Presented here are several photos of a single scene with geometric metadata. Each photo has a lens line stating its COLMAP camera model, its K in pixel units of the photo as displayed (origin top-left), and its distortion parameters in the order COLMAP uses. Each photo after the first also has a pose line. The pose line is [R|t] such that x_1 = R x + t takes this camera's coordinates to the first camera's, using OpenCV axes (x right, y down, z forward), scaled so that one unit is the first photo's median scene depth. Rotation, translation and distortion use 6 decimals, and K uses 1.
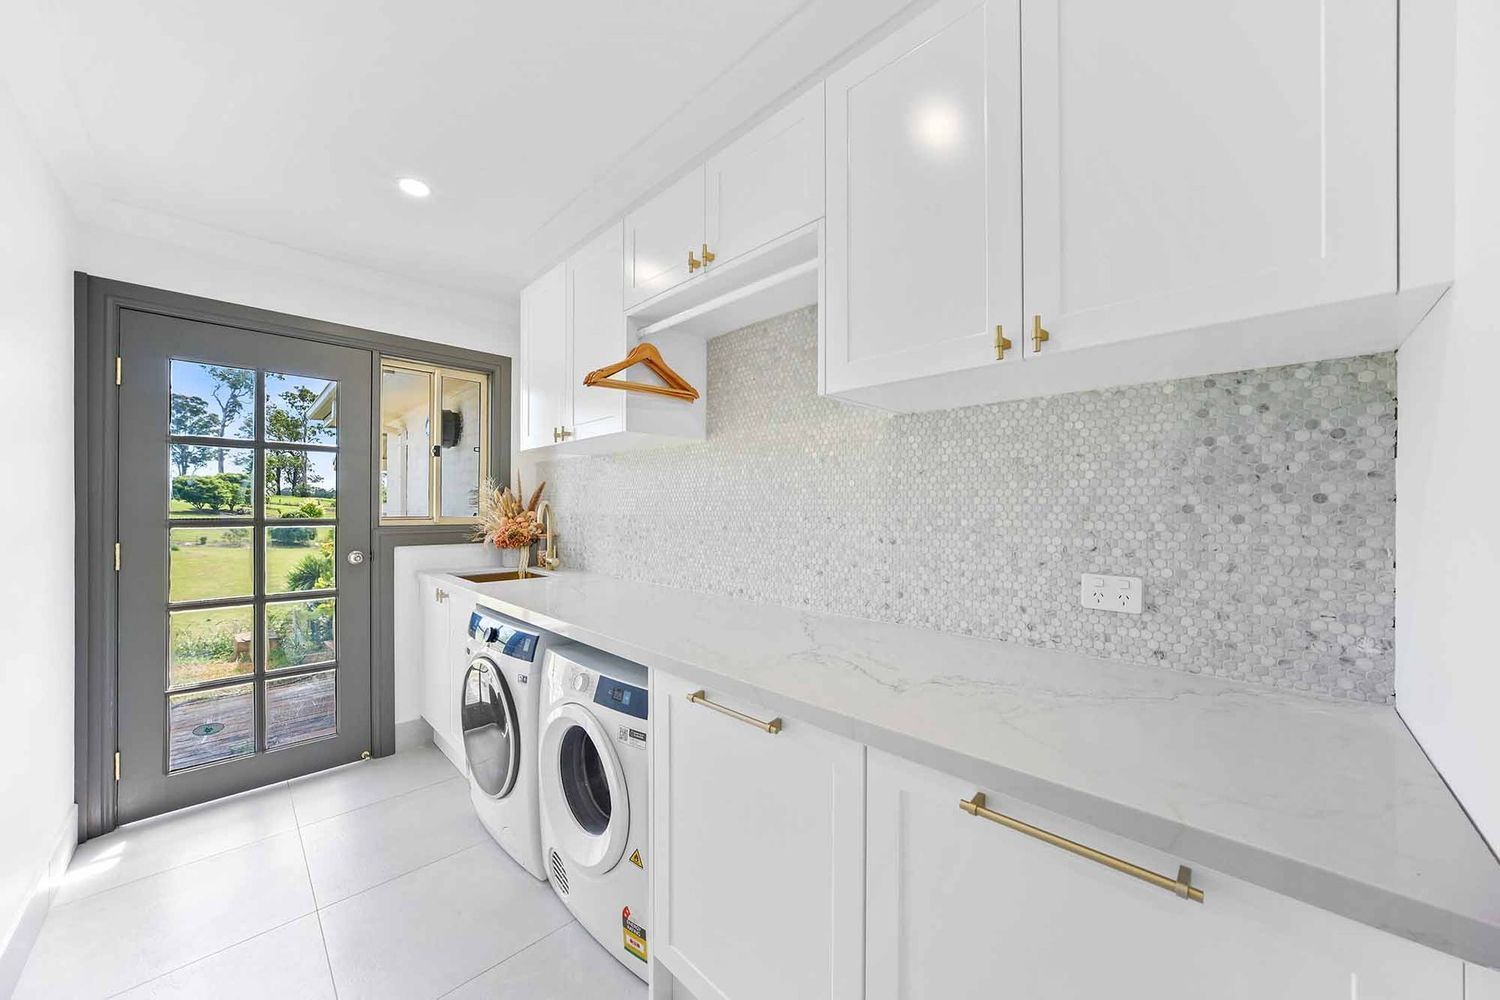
lens RADIAL K [[543.9, 0, 753.4], [0, 543.9, 498.7], [0, 0, 1]] dist [-0.027242, 0.008790]
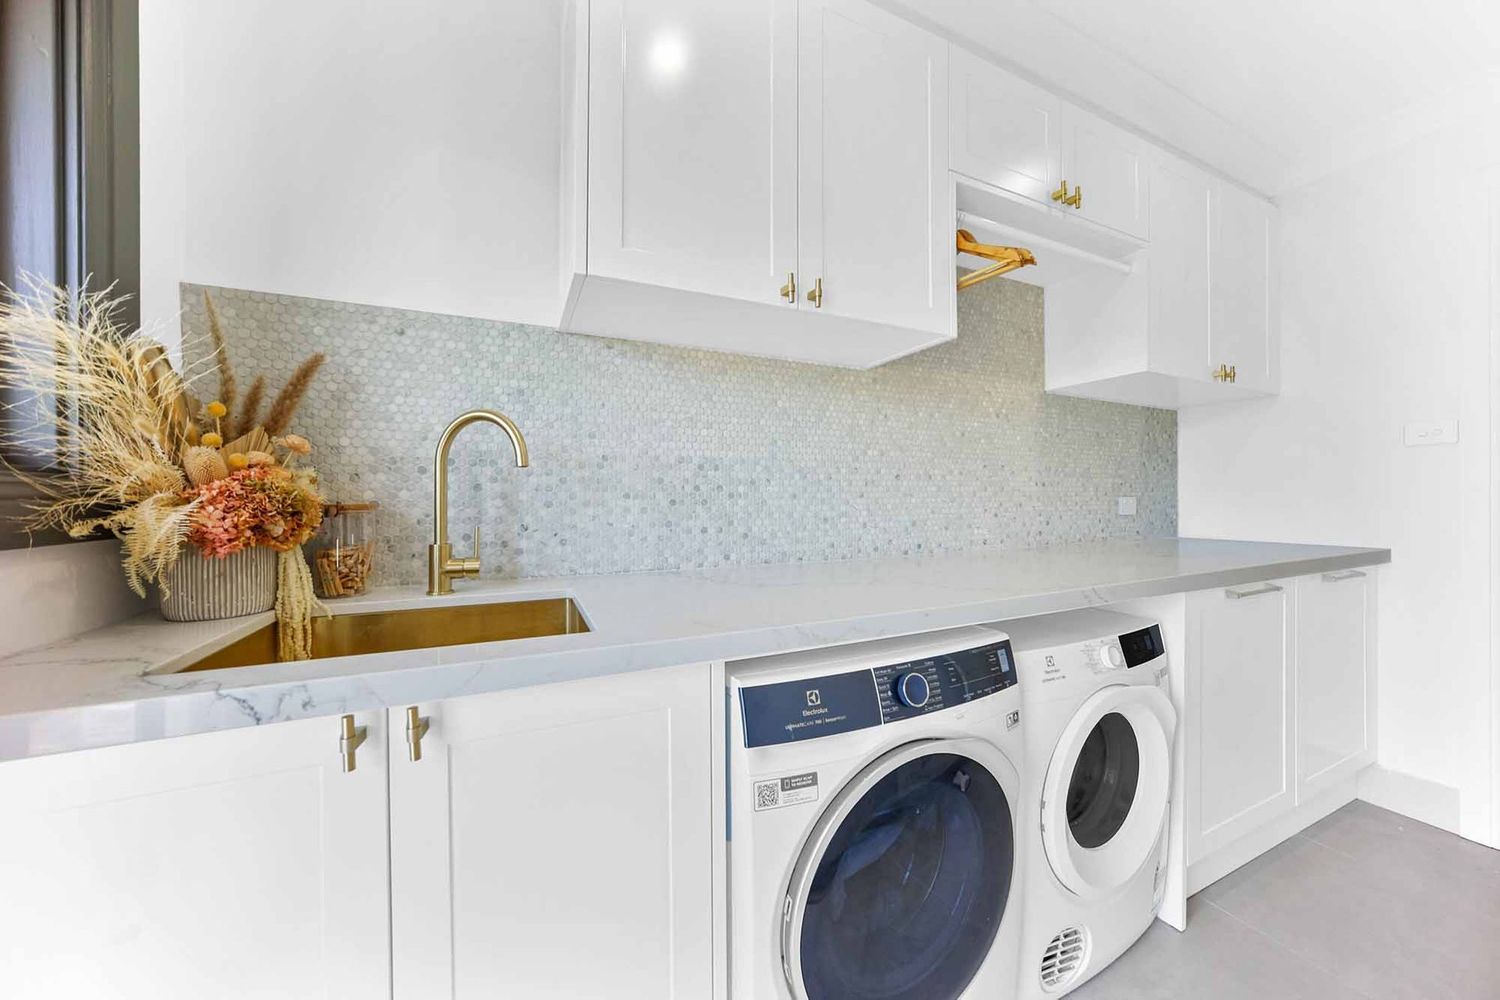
lens RADIAL K [[543.9, 0, 753.4], [0, 543.9, 498.7], [0, 0, 1]] dist [-0.027242, 0.008790]
pose [[0.322144, -0.000018, 0.946691, -1.091004], [-0.009343, 0.999951, 0.003199, 0.102832], [-0.946644, -0.009876, 0.322128, 1.100450]]
